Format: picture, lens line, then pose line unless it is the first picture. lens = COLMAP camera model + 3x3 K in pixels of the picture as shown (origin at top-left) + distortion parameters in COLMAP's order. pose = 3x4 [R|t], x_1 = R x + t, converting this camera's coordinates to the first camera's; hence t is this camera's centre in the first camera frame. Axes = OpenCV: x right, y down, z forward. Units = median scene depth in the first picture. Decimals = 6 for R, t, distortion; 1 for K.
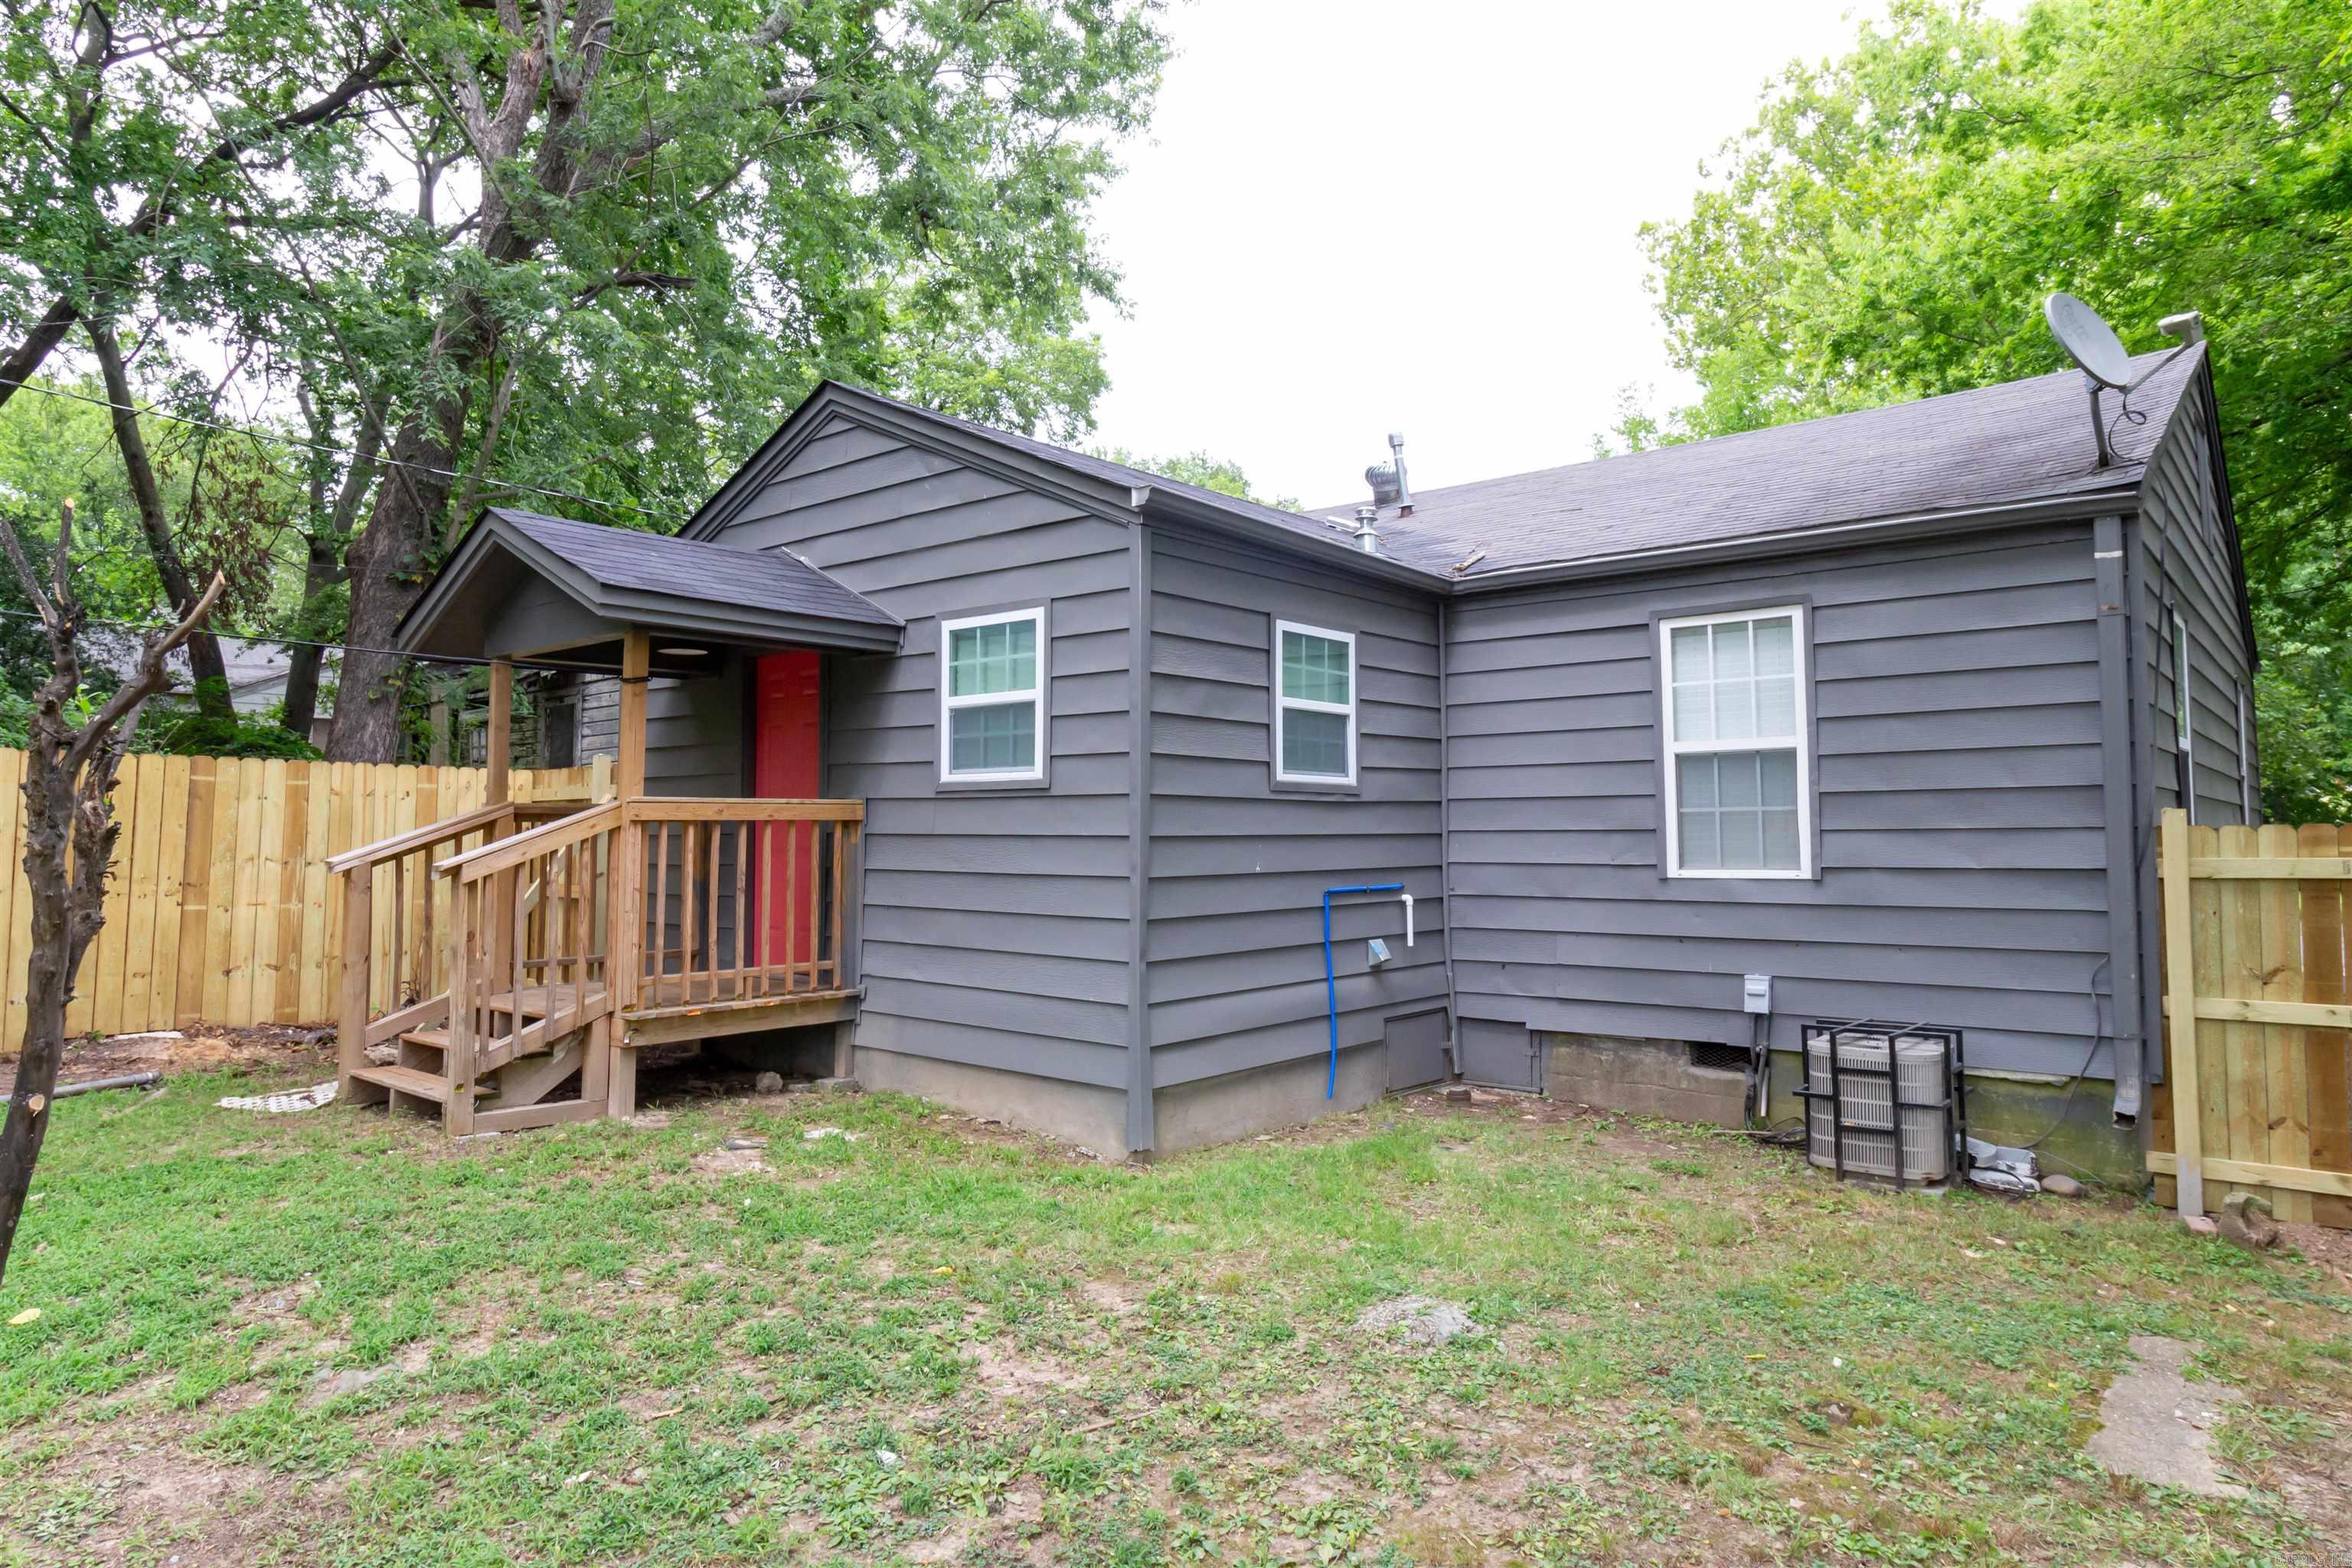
lens RADIAL K [[1396.7, 0, 1168.5], [0, 1396.7, 781.9], [0, 0, 1]] dist [0.003258, 0.000628]
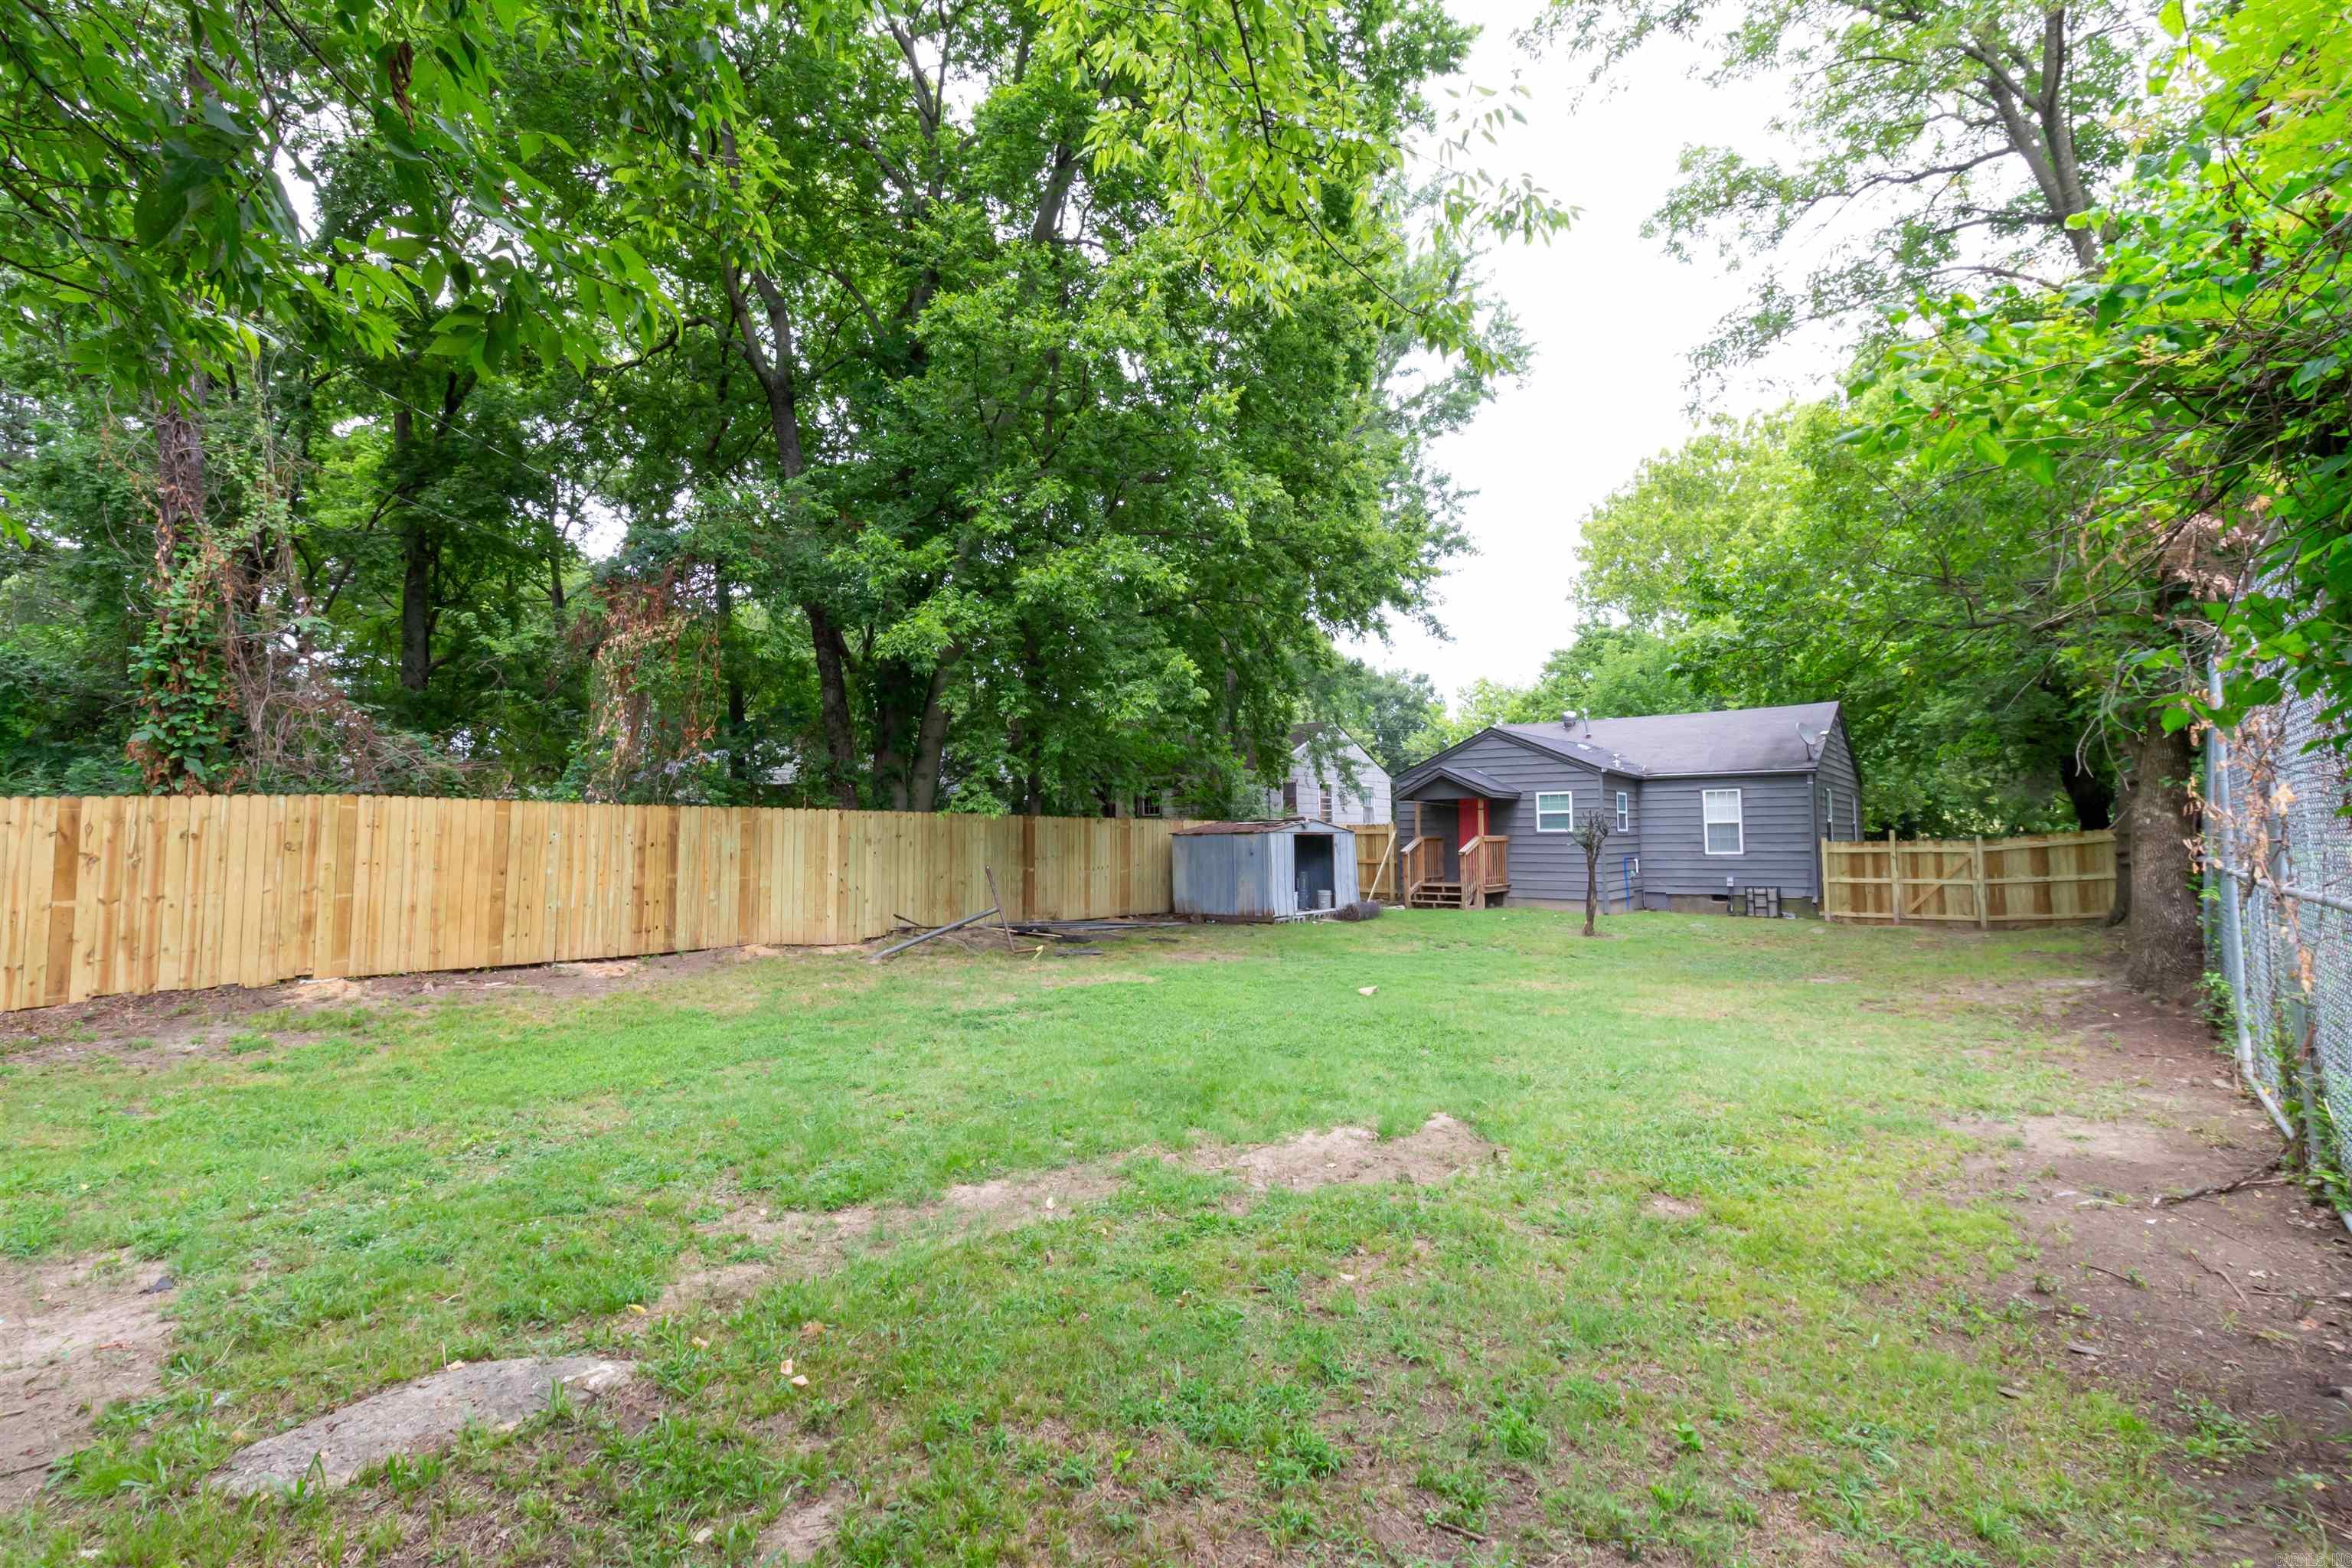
lens RADIAL K [[1083.8, 0, 1178.0], [0, 1083.8, 788.2], [0, 0, 1]] dist [0.000319, 0.000120]
pose [[0.998795, 0.000293, 0.049066, -1.382693], [0.000254, 0.999938, -0.011157, -0.092109], [-0.049066, 0.011156, 0.998733, -2.151302]]
